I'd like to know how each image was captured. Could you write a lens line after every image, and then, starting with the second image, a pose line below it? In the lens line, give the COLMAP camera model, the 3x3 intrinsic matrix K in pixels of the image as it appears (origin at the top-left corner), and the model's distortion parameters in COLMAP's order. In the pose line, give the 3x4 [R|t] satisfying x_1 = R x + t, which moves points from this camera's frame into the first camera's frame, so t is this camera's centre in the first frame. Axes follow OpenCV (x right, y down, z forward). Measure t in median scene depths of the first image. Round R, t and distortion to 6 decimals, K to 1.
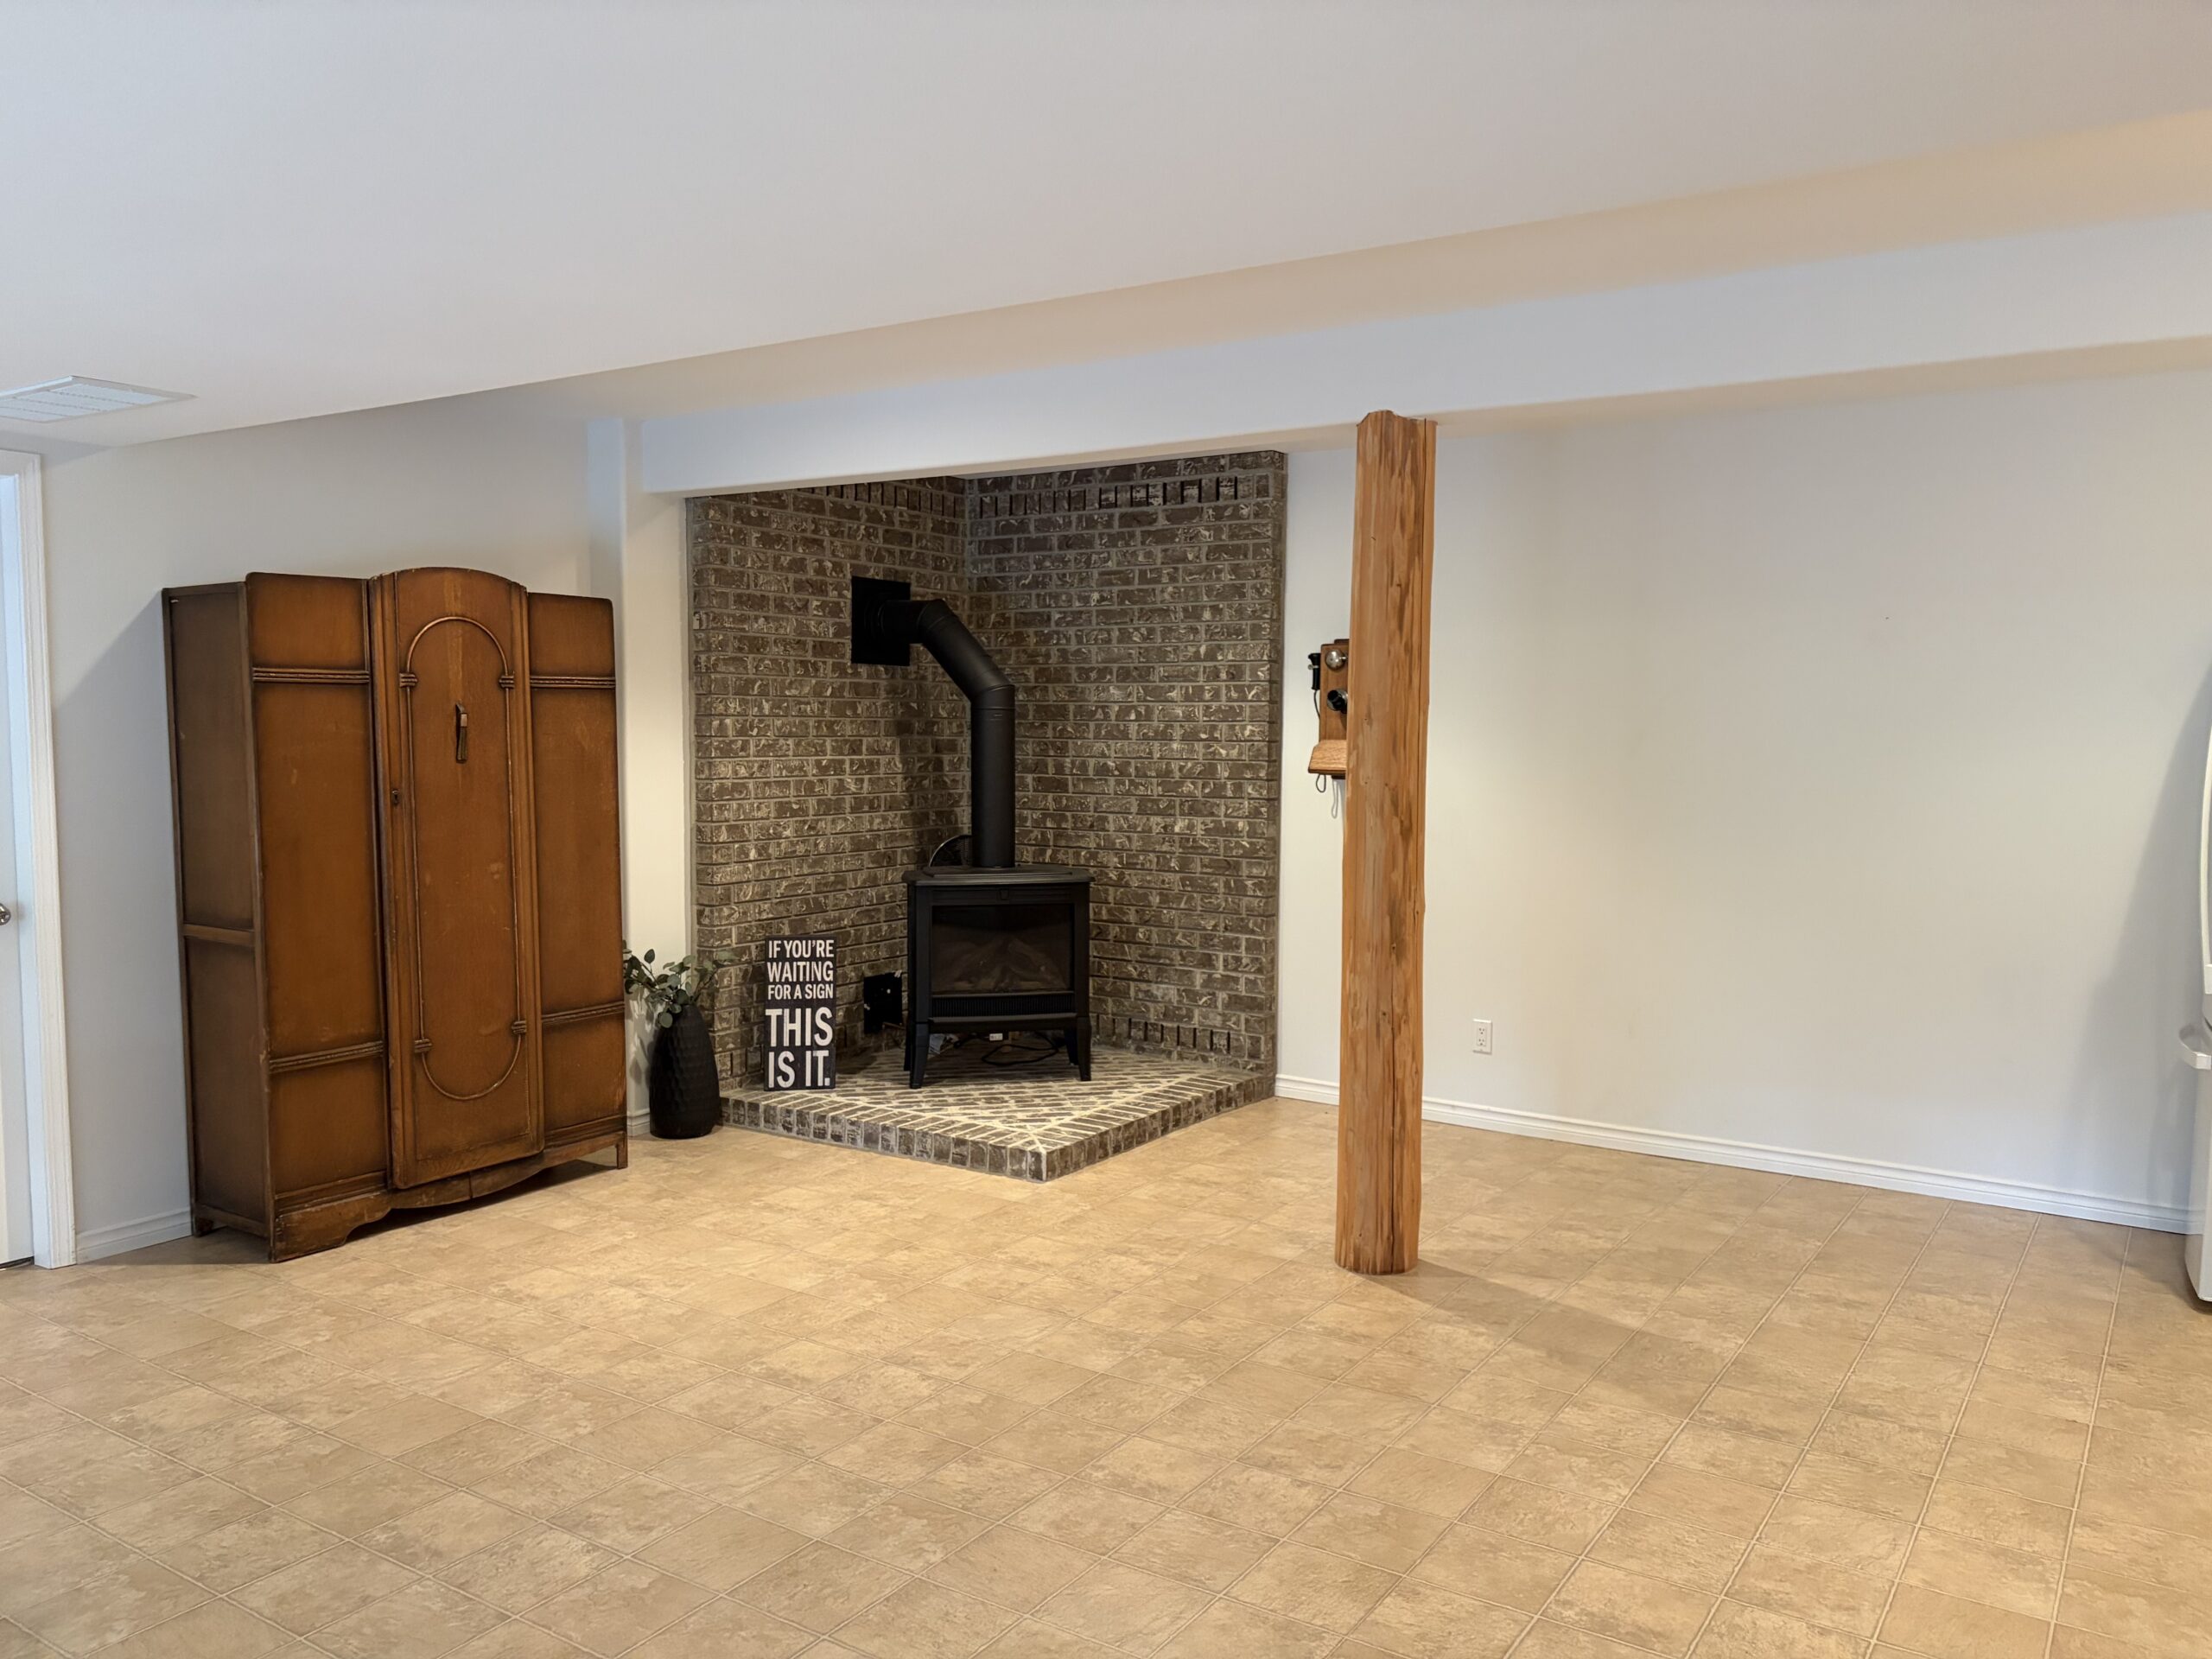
lens RADIAL K [[1666.2, 0, 1103.8], [0, 1666.2, 868.8], [0, 0, 1]] dist [0.055418, -0.038216]
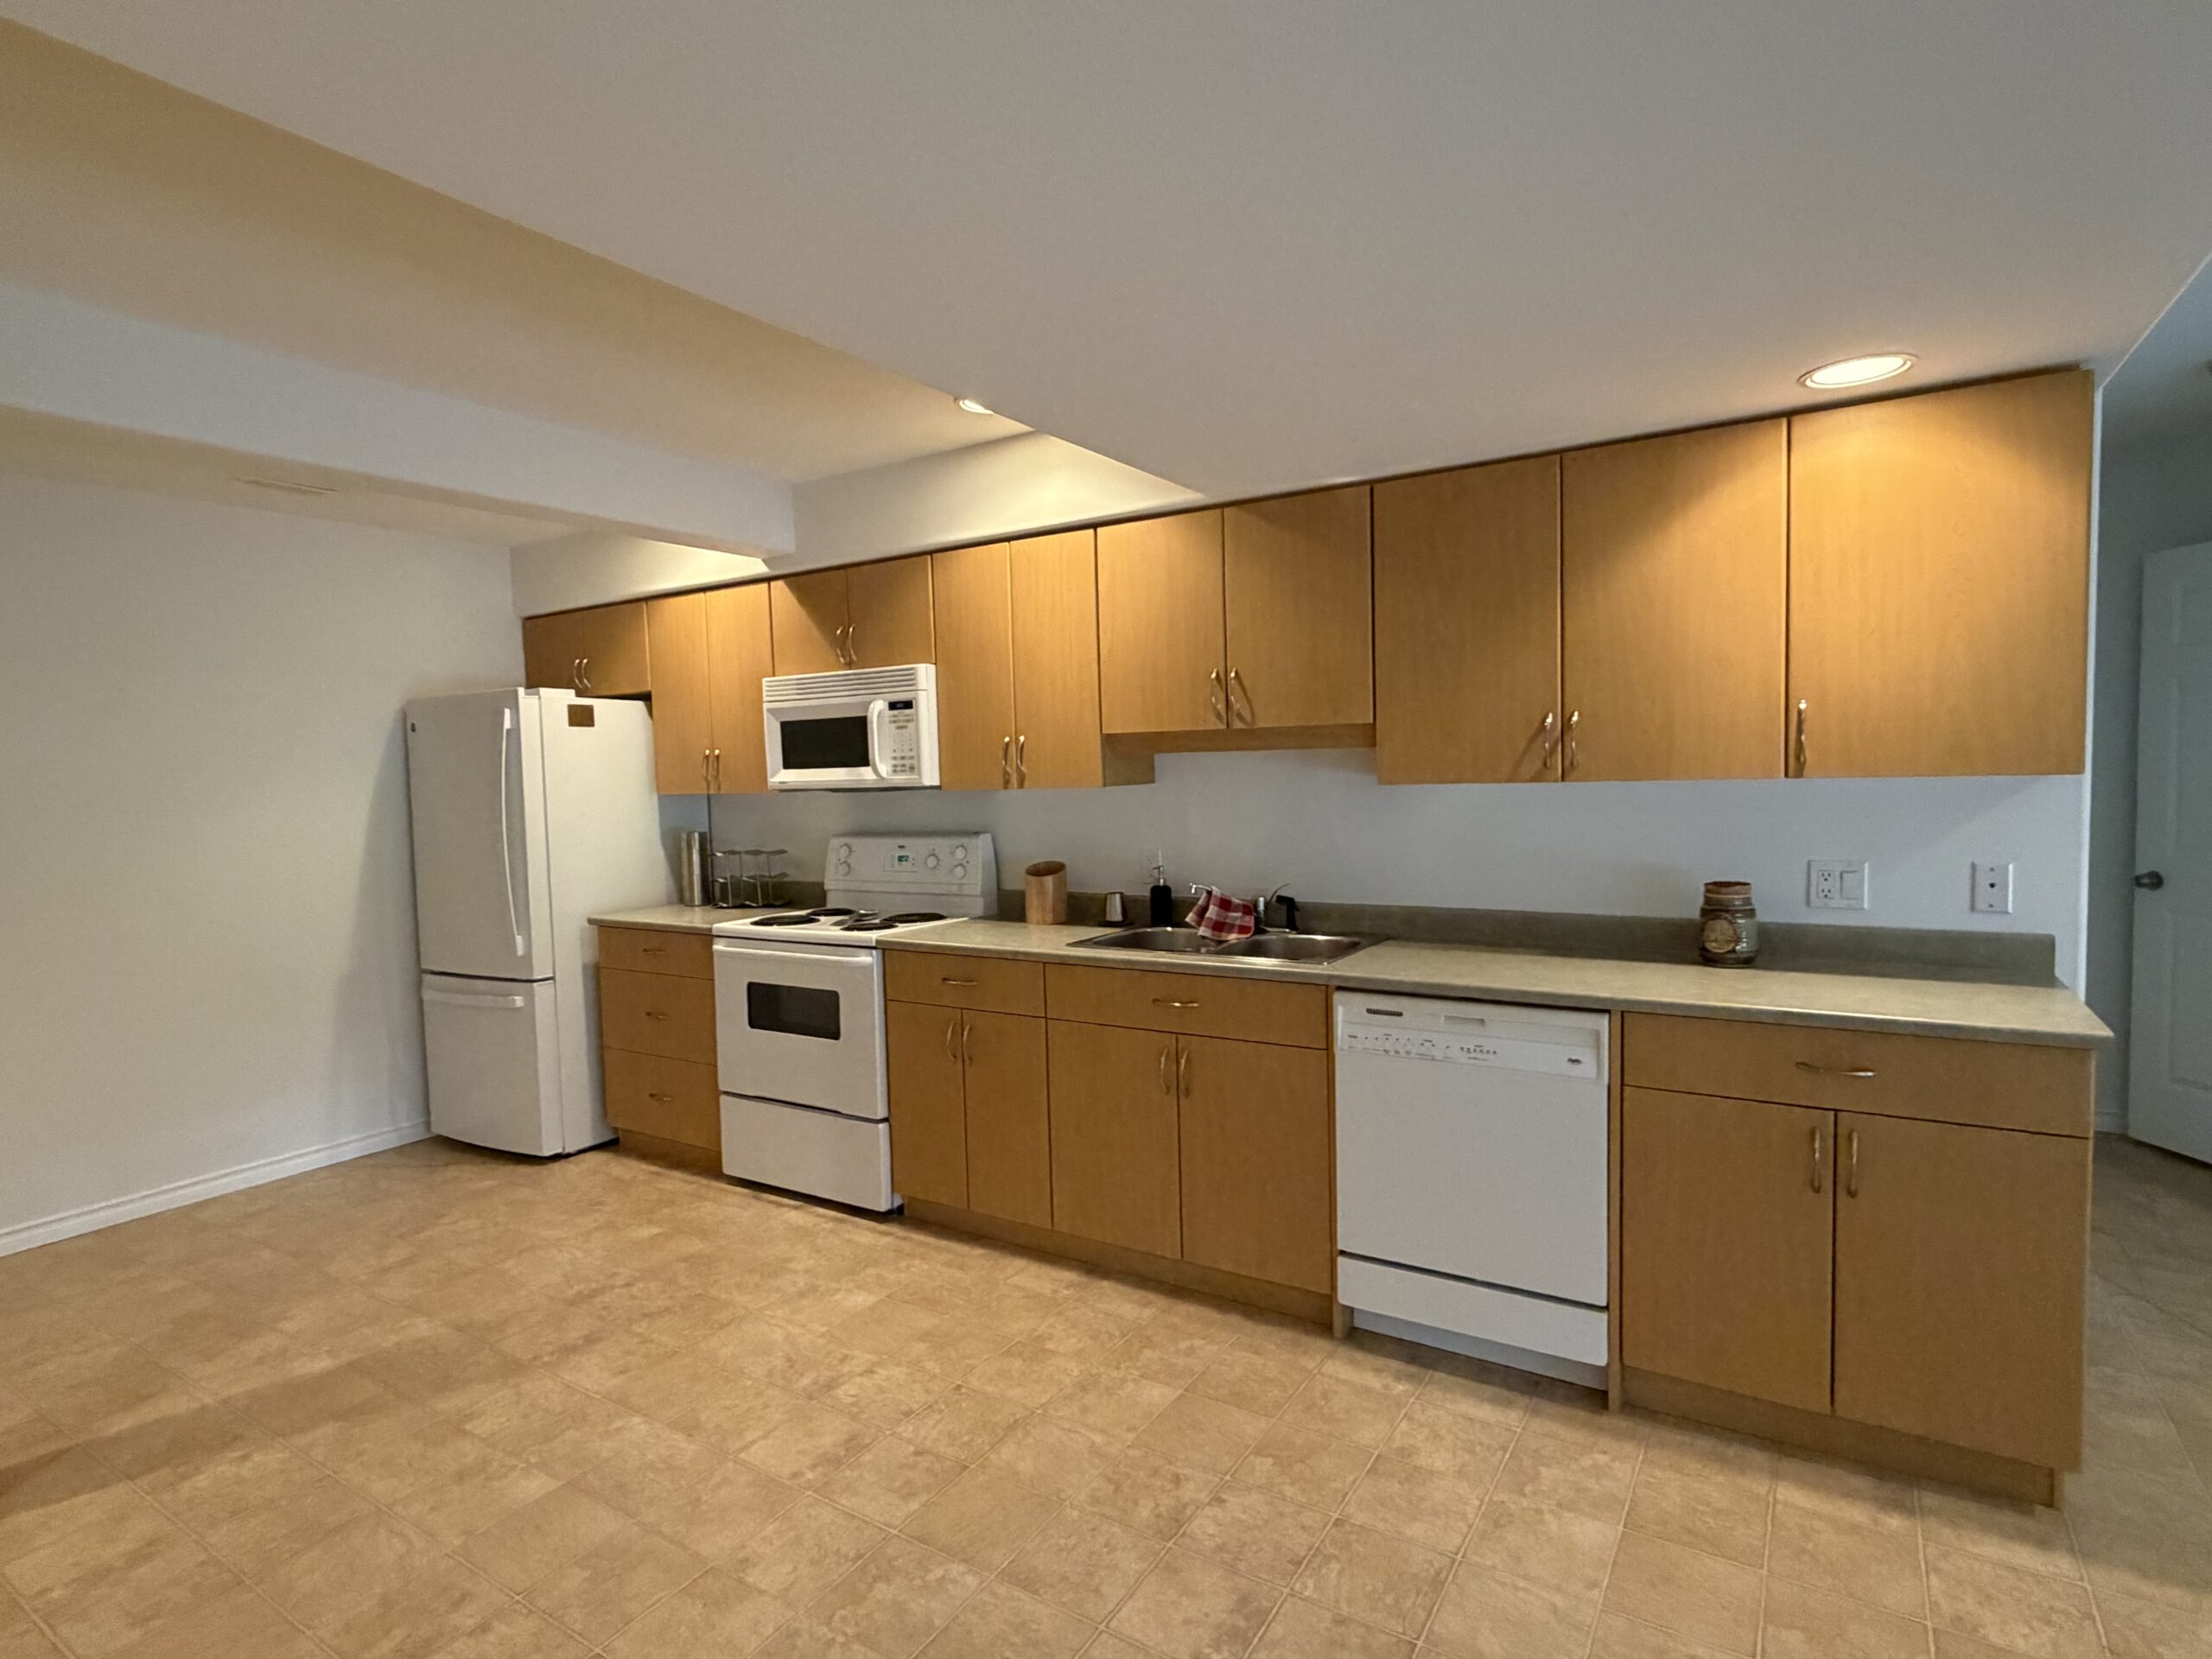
lens RADIAL K [[1137.3, 0, 1099.1], [0, 1137.3, 848.6], [0, 0, 1]] dist [0.004869, 0.001587]
pose [[-0.015487, -0.073869, 0.997148, -0.237104], [0.116304, 0.990365, 0.075173, -0.023940], [-0.993093, 0.117136, -0.006747, 0.331924]]
